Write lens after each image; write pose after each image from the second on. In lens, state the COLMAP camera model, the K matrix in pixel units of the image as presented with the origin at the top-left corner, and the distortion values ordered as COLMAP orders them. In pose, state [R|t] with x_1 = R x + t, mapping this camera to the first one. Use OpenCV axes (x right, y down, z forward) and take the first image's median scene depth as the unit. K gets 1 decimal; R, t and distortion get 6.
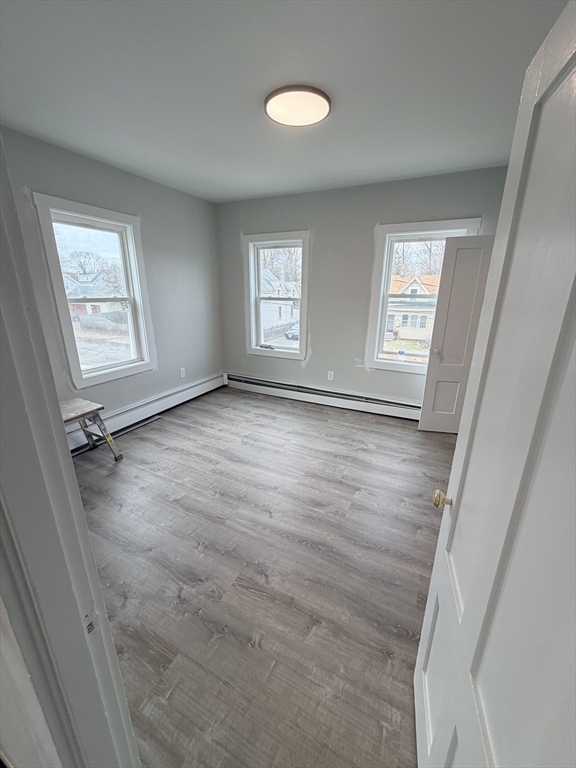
lens RADIAL K [[306.3, 0, 288.0], [0, 306.3, 384.0], [0, 0, 1]] dist [-0.000619, 0.000326]
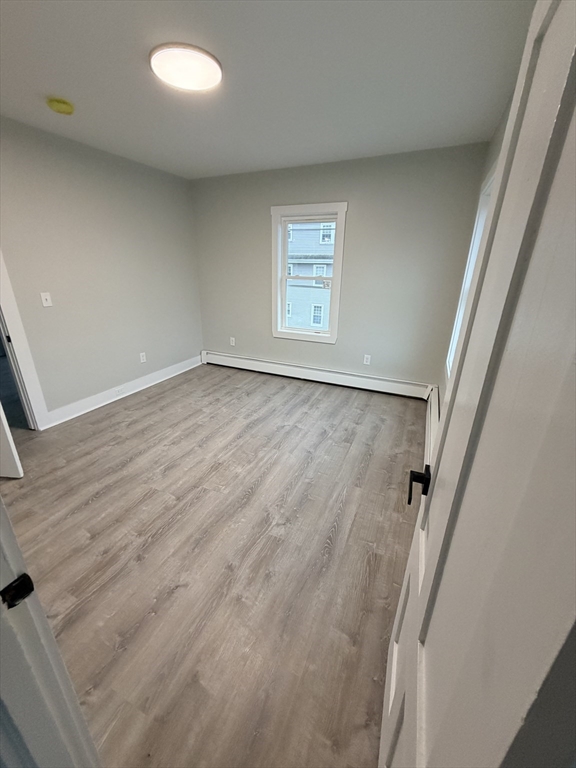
lens RADIAL K [[305.8, 0, 285.1], [0, 305.8, 374.6], [0, 0, 1]] dist [-0.000785, 0.000004]
pose [[0.027319, 0.317963, -0.947709, 0.695479], [-0.315411, 0.902374, 0.293660, -0.238959], [0.948562, 0.290895, 0.124941, 0.789107]]
